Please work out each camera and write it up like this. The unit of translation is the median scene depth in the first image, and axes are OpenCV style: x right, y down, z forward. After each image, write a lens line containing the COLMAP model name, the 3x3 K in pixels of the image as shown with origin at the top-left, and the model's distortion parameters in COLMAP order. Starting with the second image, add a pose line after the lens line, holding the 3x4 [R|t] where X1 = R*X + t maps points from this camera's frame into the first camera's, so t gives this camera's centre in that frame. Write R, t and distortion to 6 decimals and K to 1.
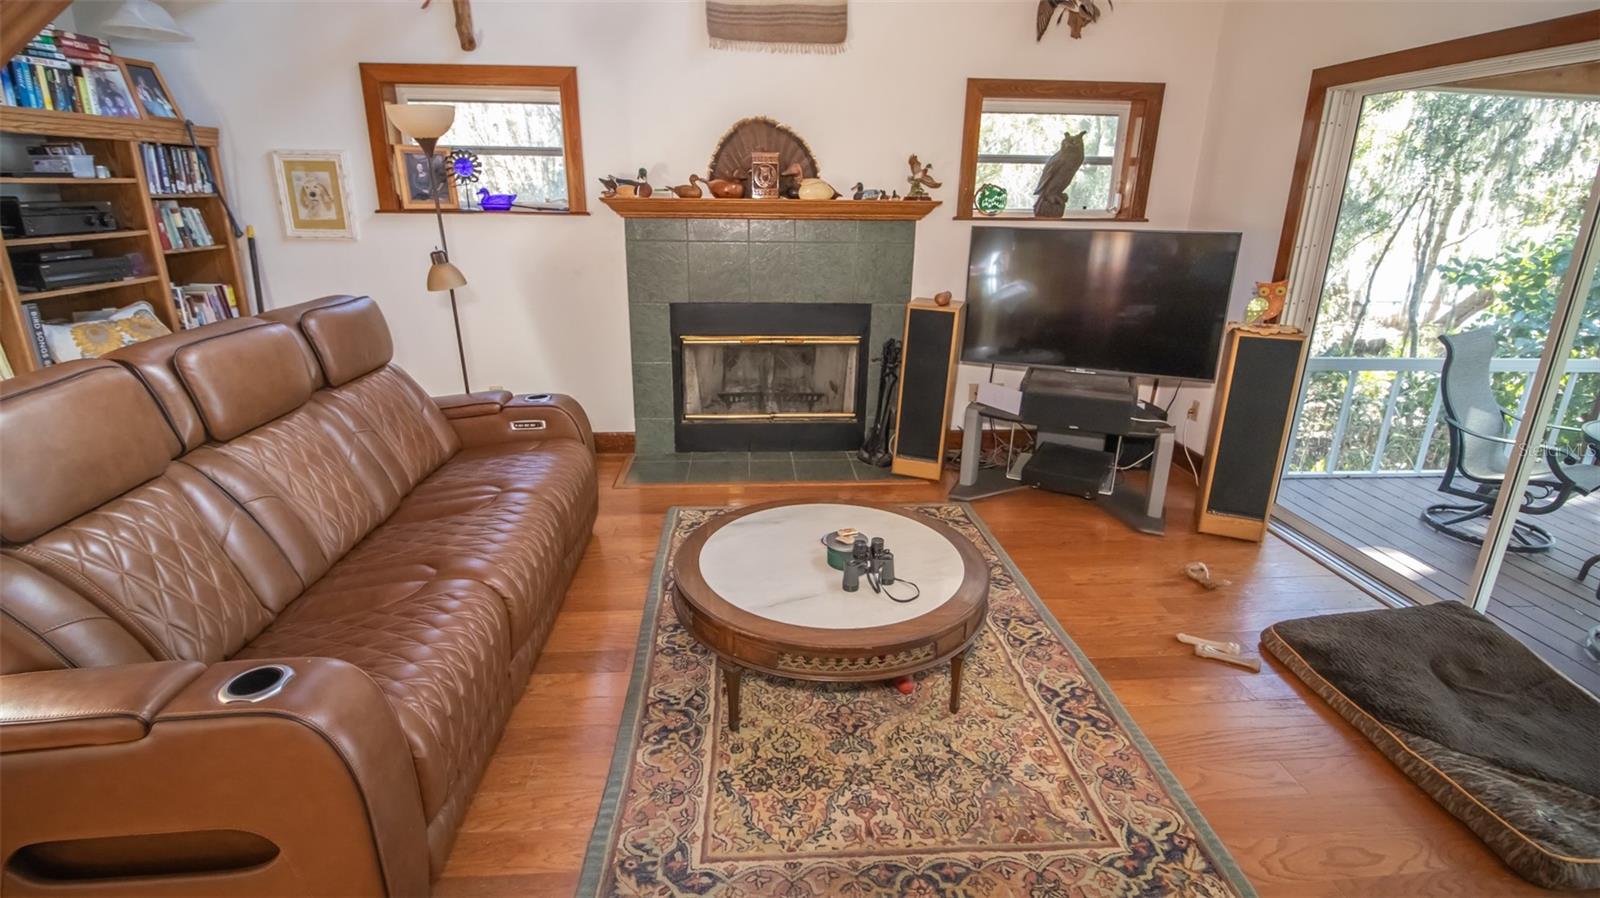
lens RADIAL K [[737.4, 0, 794.1], [0, 737.4, 438.3], [0, 0, 1]] dist [-0.006006, -0.009025]
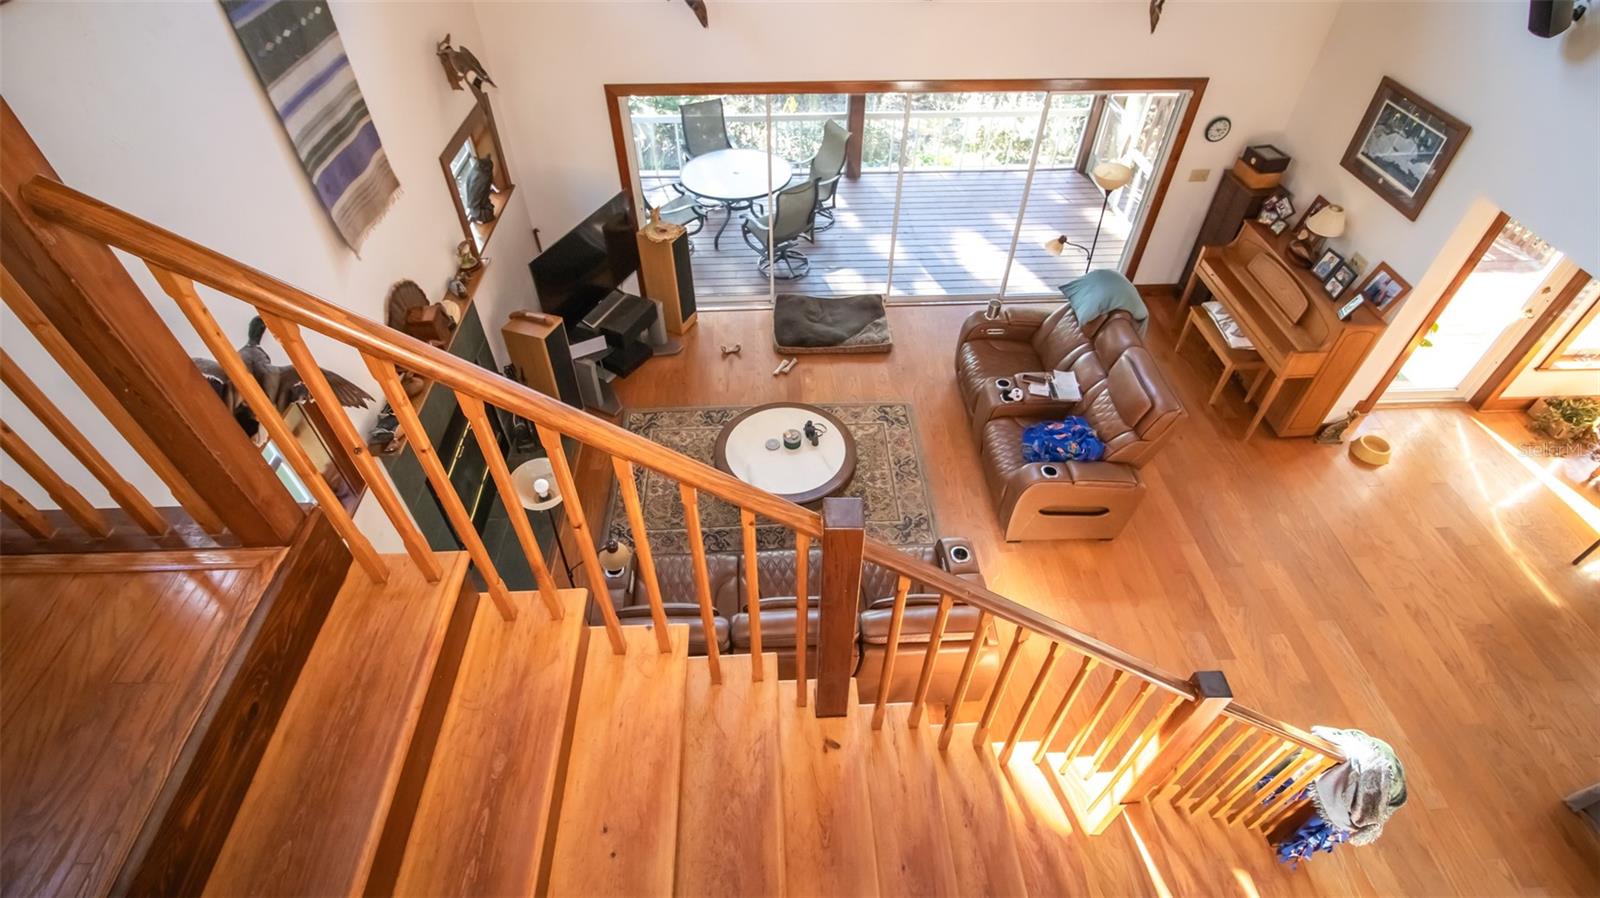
lens RADIAL K [[737.4, 0, 796.6], [0, 737.4, 443.0], [0, 0, 1]] dist [-0.006006, -0.009025]
pose [[0.017695, -0.720616, 0.693109, -0.894880], [0.302682, 0.664550, 0.683196, -0.822407], [-0.952927, 0.197702, 0.229877, 0.284928]]
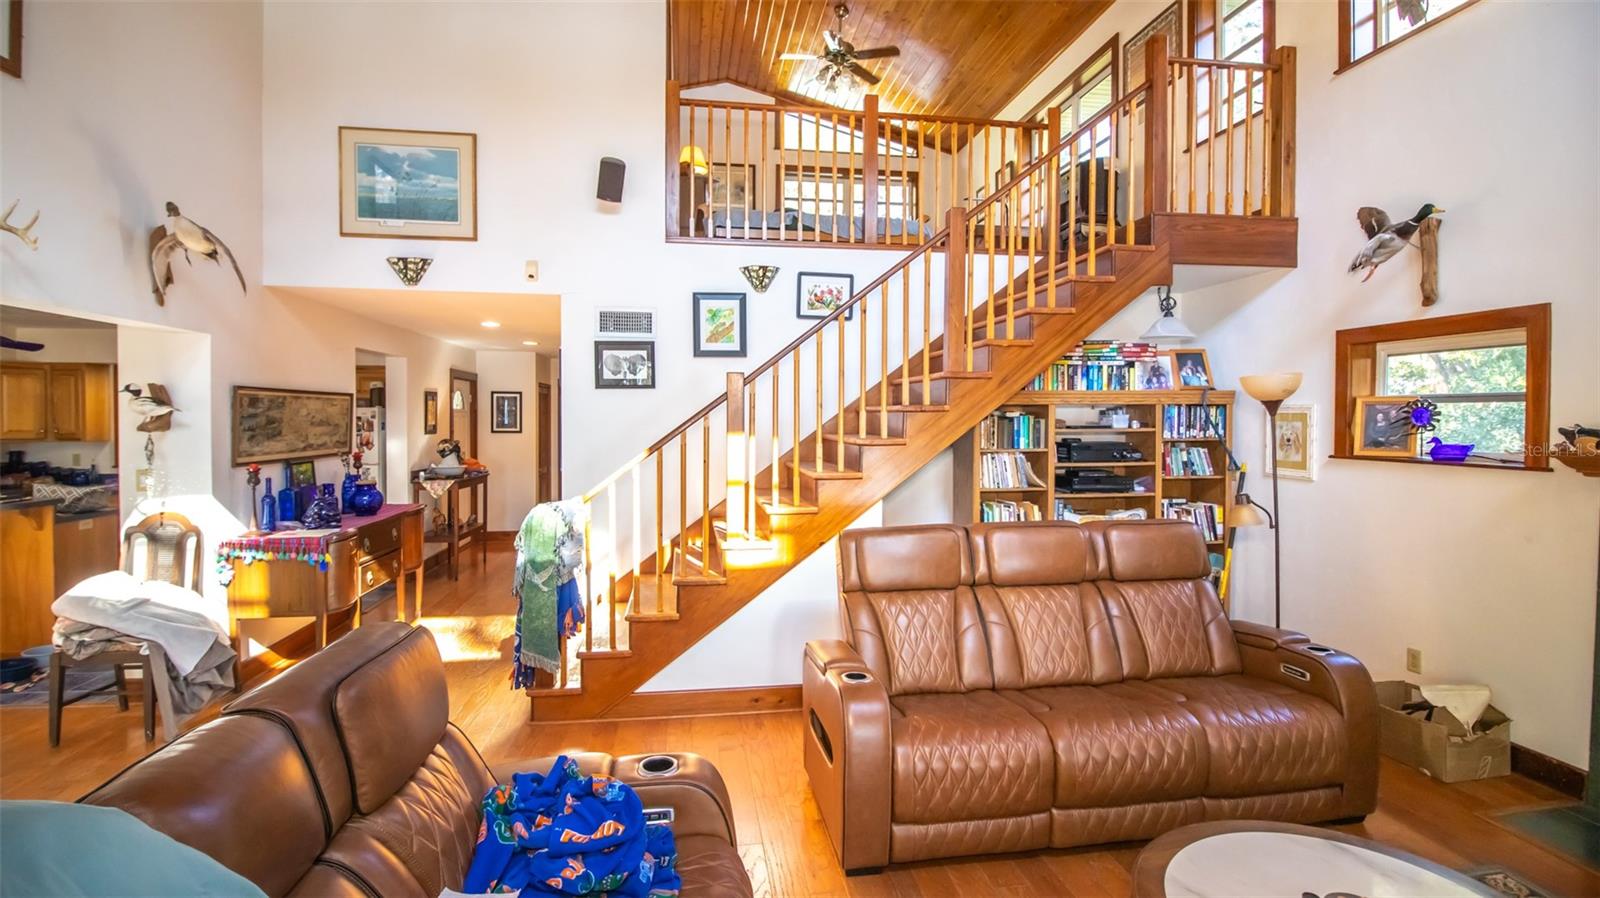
lens RADIAL K [[737.4, 0, 795.7], [0, 737.4, 443.9], [0, 0, 1]] dist [-0.006006, -0.009025]
pose [[0.081756, 0.021397, -0.996423, 0.447787], [-0.309322, 0.950945, -0.004960, -0.078681], [0.947437, 0.308620, 0.084364, 0.159941]]
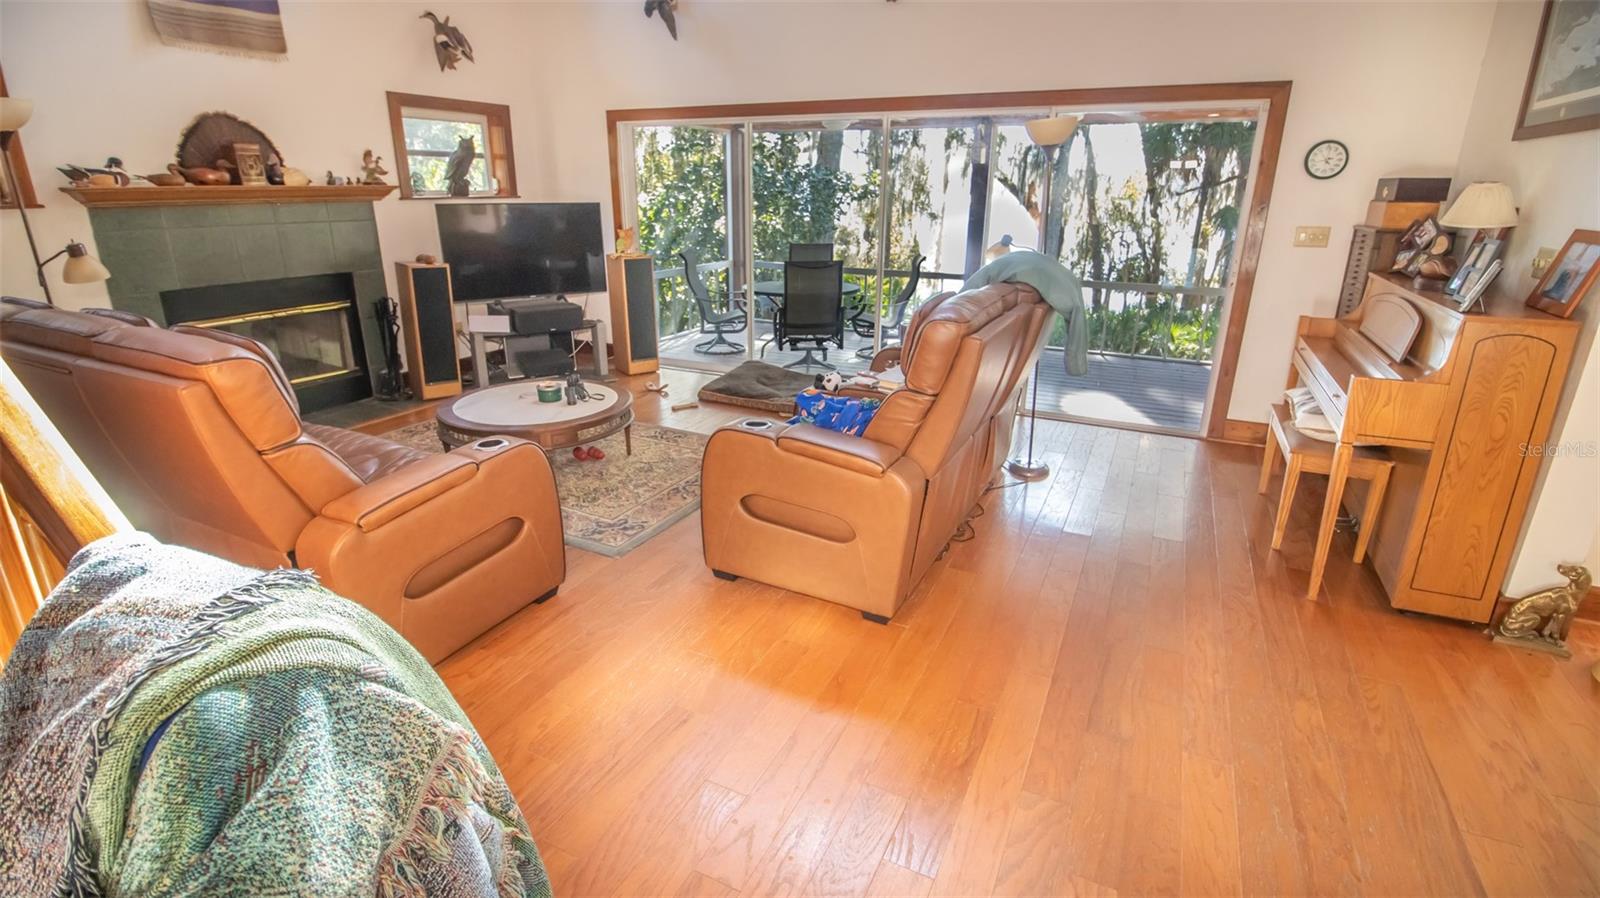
lens RADIAL K [[737.4, 0, 797.3], [0, 737.4, 436.5], [0, 0, 1]] dist [-0.006006, -0.009025]
pose [[0.505046, -0.284628, 0.814810, -0.639721], [0.263734, 0.949798, 0.168311, 0.068306], [-0.821810, 0.129889, 0.554758, -0.248552]]
